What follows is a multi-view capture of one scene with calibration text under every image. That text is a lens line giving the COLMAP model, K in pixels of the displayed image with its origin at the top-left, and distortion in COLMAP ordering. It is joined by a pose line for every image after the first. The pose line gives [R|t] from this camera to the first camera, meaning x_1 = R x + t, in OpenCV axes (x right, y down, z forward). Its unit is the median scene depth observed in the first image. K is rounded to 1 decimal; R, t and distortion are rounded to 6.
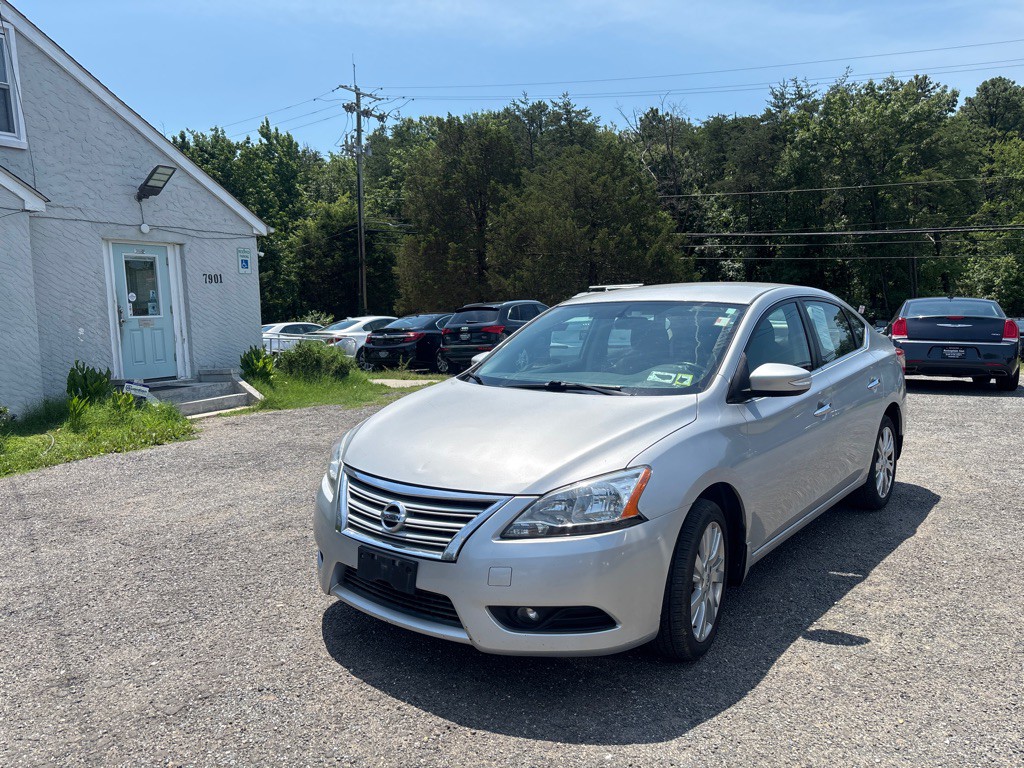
lens RADIAL K [[764.2, 0, 504.7], [0, 764.2, 377.8], [0, 0, 1]] dist [0.043002, -0.054949]
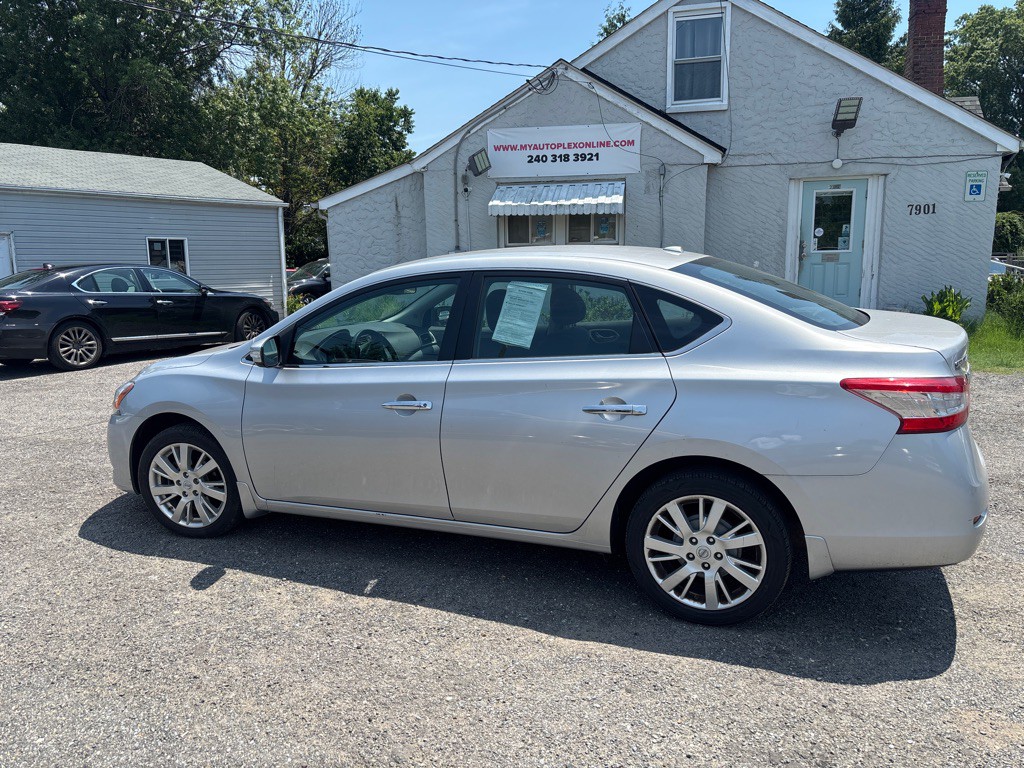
lens RADIAL K [[764.2, 0, 504.7], [0, 764.2, 377.8], [0, 0, 1]] dist [0.043002, -0.054949]
pose [[0.286445, 0.176408, -0.941716, 0.408522], [-0.077193, 0.983957, 0.160841, -0.044053], [0.954982, 0.026622, 0.295467, 0.280133]]
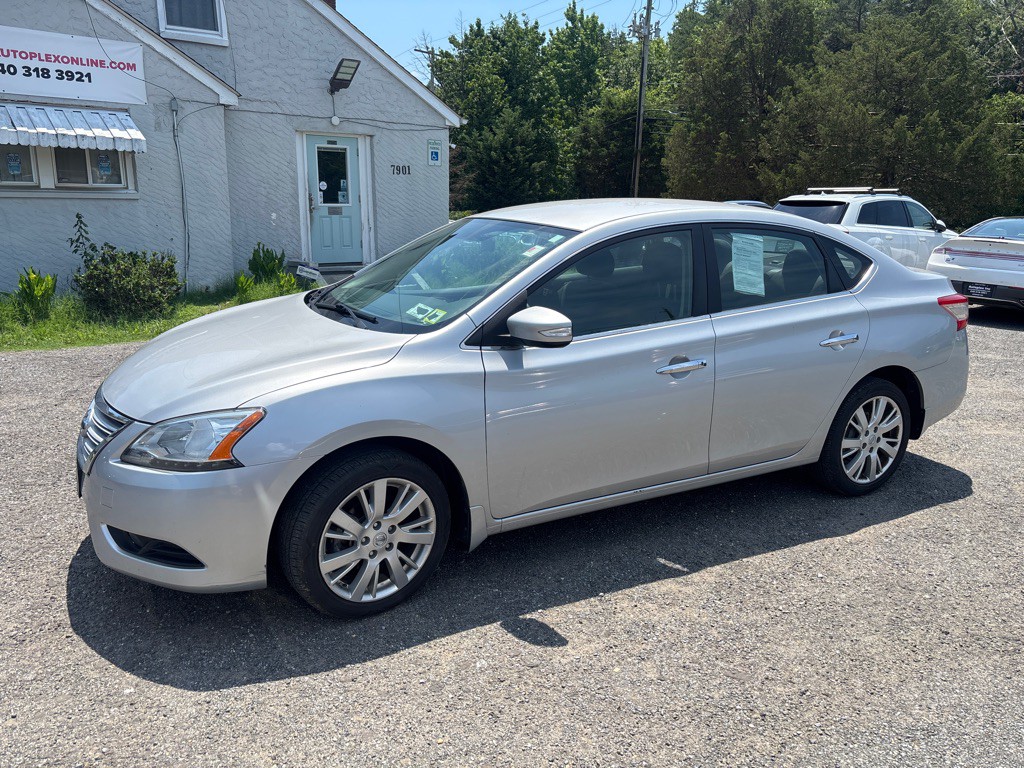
lens RADIAL K [[764.2, 0, 504.7], [0, 764.2, 377.8], [0, 0, 1]] dist [0.043002, -0.054949]
pose [[0.925401, 0.121873, -0.358860, 0.174616], [-0.071822, 0.986121, 0.149690, -0.017623], [0.372123, -0.112749, 0.921310, 0.060935]]
